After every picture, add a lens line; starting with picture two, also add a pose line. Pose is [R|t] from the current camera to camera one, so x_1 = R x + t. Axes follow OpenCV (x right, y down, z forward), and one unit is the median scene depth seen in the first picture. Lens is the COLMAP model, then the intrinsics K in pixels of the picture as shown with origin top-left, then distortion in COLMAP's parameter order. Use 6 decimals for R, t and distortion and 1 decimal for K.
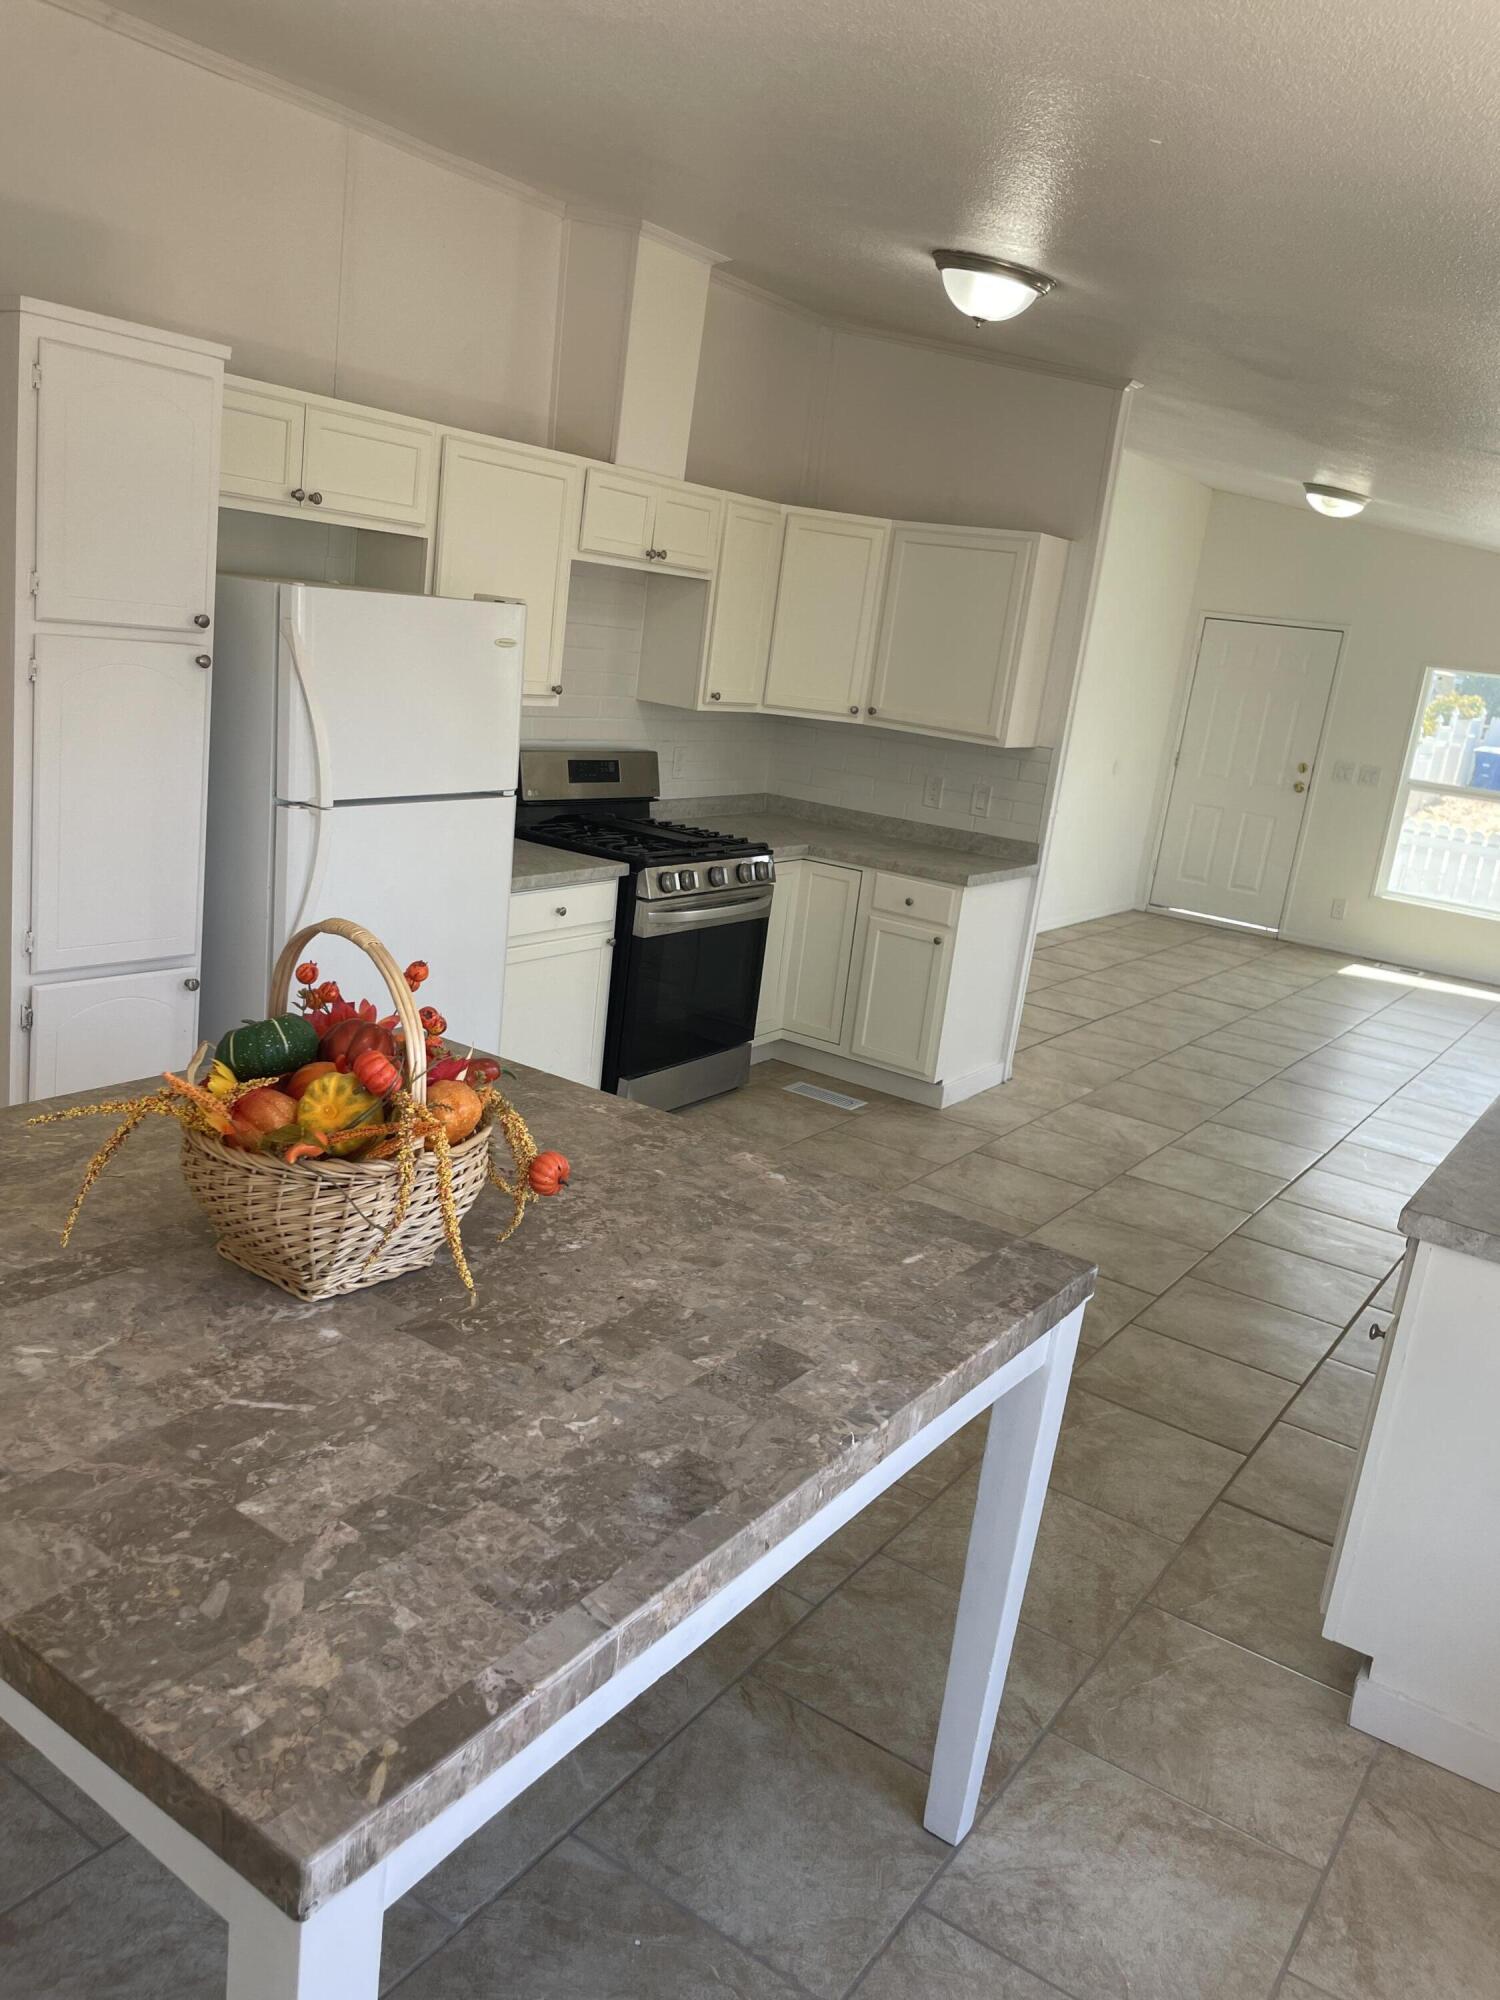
lens RADIAL K [[1516.3, 0, 754.9], [0, 1516.3, 989.2], [0, 0, 1]] dist [0.086431, -0.110008]
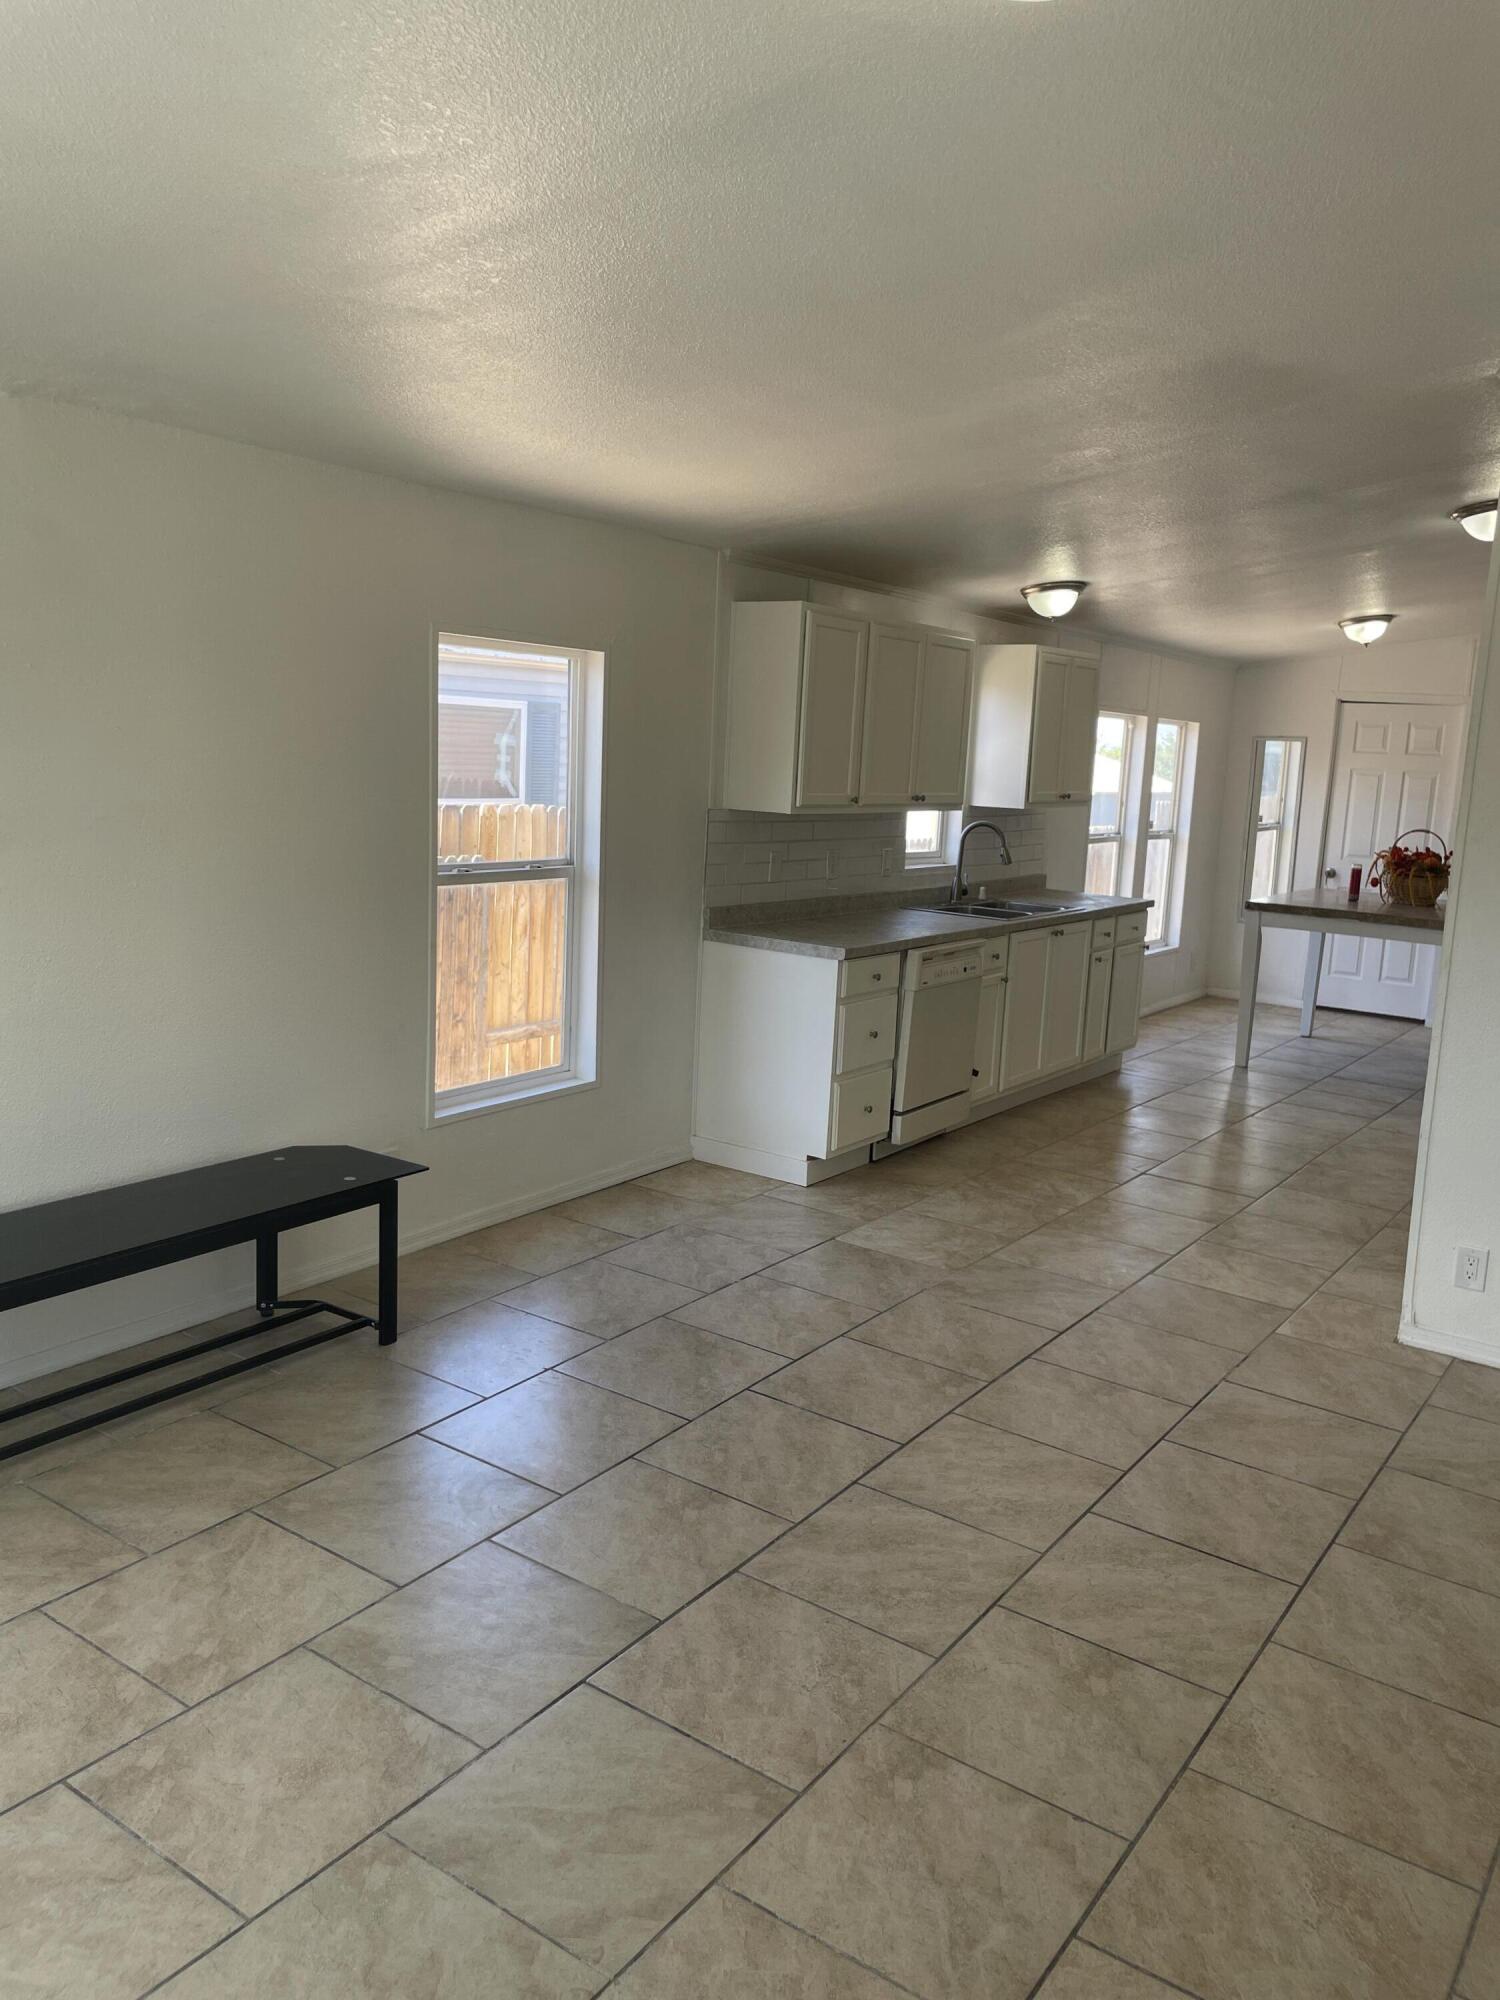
lens RADIAL K [[1516.3, 0, 754.9], [0, 1516.3, 989.2], [0, 0, 1]] dist [0.086431, -0.110008]
pose [[-0.985121, -0.171349, -0.013253, 0.600421], [-0.162715, 0.905100, 0.392834, -0.386654], [-0.055316, 0.389146, -0.919514, 1.933413]]
